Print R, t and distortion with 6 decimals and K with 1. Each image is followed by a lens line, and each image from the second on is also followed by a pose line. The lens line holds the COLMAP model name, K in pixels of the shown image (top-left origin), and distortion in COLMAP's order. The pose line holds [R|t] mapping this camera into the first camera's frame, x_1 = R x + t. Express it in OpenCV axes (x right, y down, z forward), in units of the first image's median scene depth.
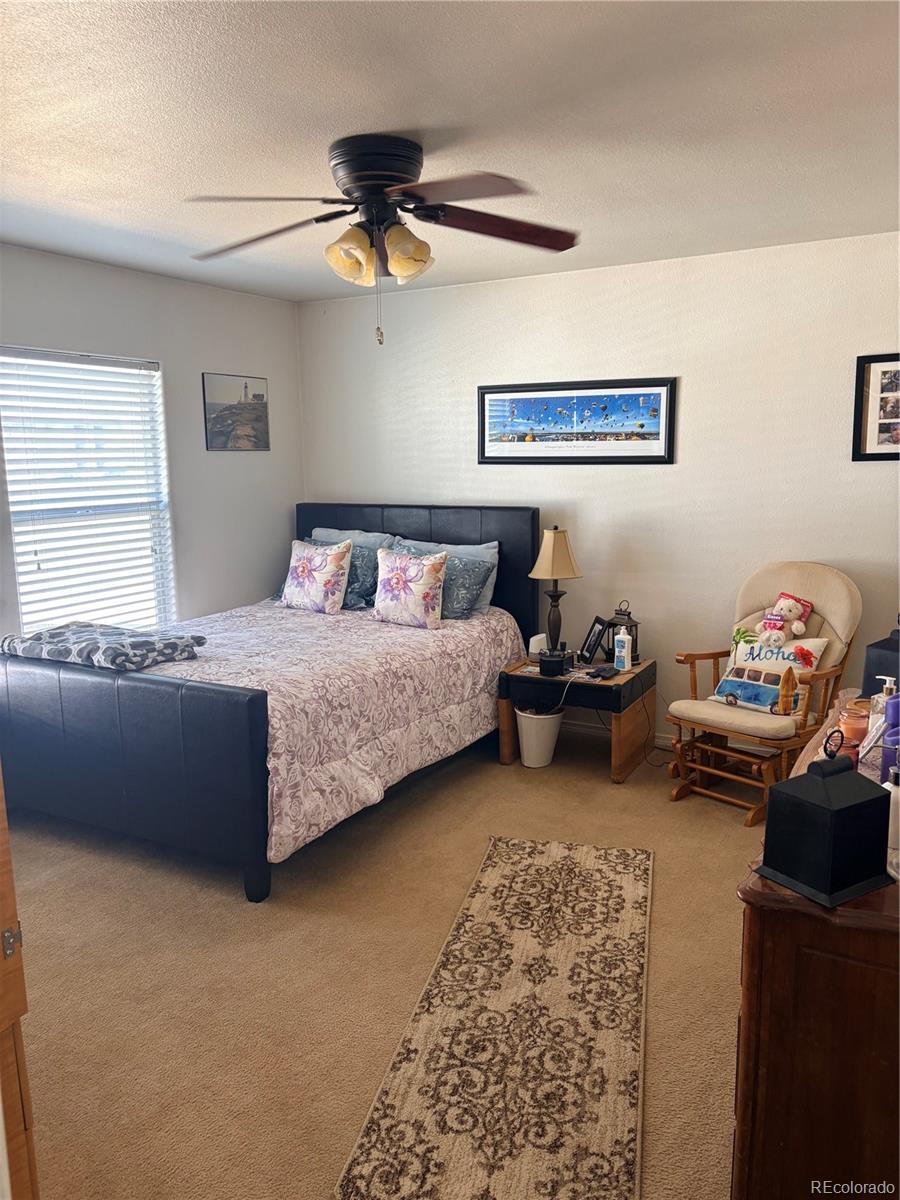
lens RADIAL K [[892.1, 0, 452.5], [0, 892.1, 596.3], [0, 0, 1]] dist [0.051954, -0.060246]
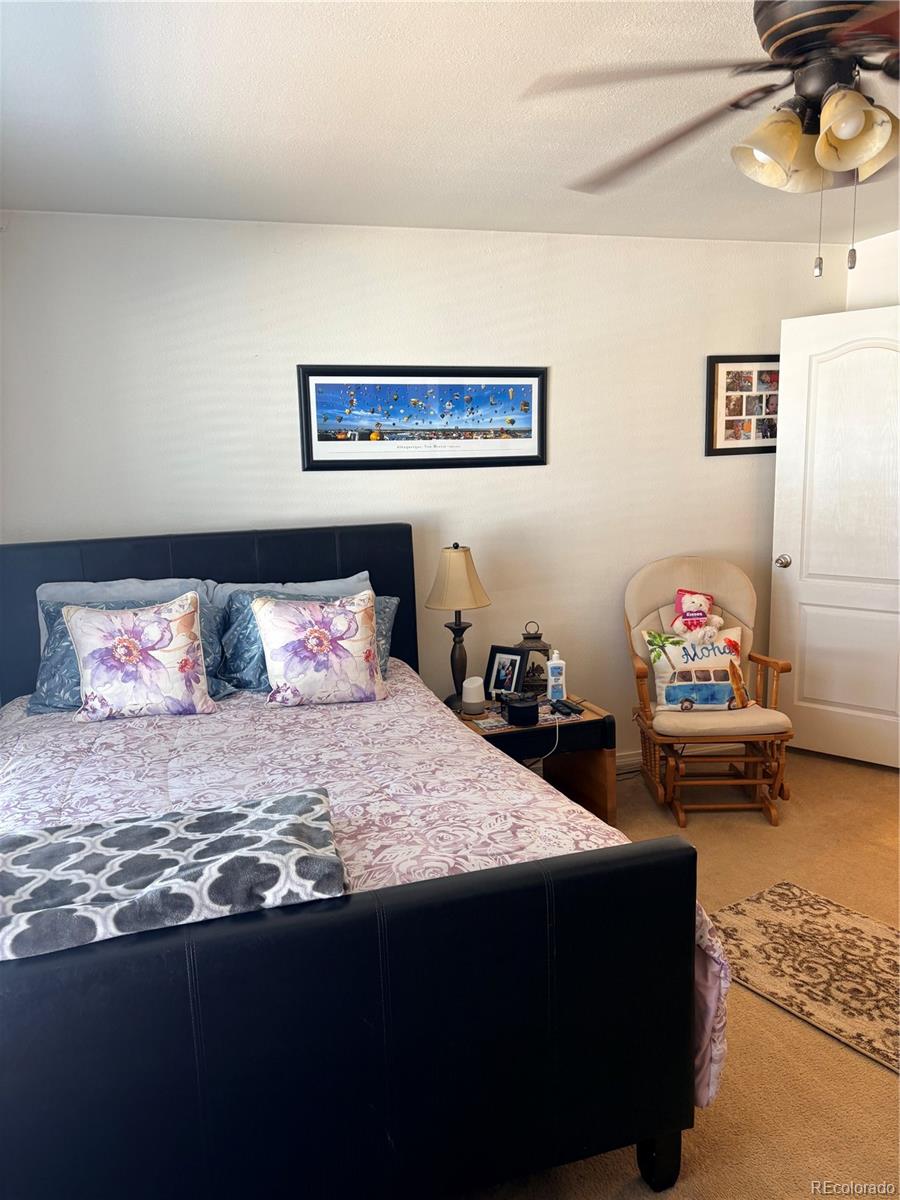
lens RADIAL K [[892.1, 0, 453.7], [0, 892.1, 608.0], [0, 0, 1]] dist [0.051954, -0.060246]
pose [[0.687414, -0.131105, 0.714334, -0.474240], [0.138849, 0.989153, 0.047928, -0.060831], [-0.712869, 0.066239, 0.698162, 0.447542]]
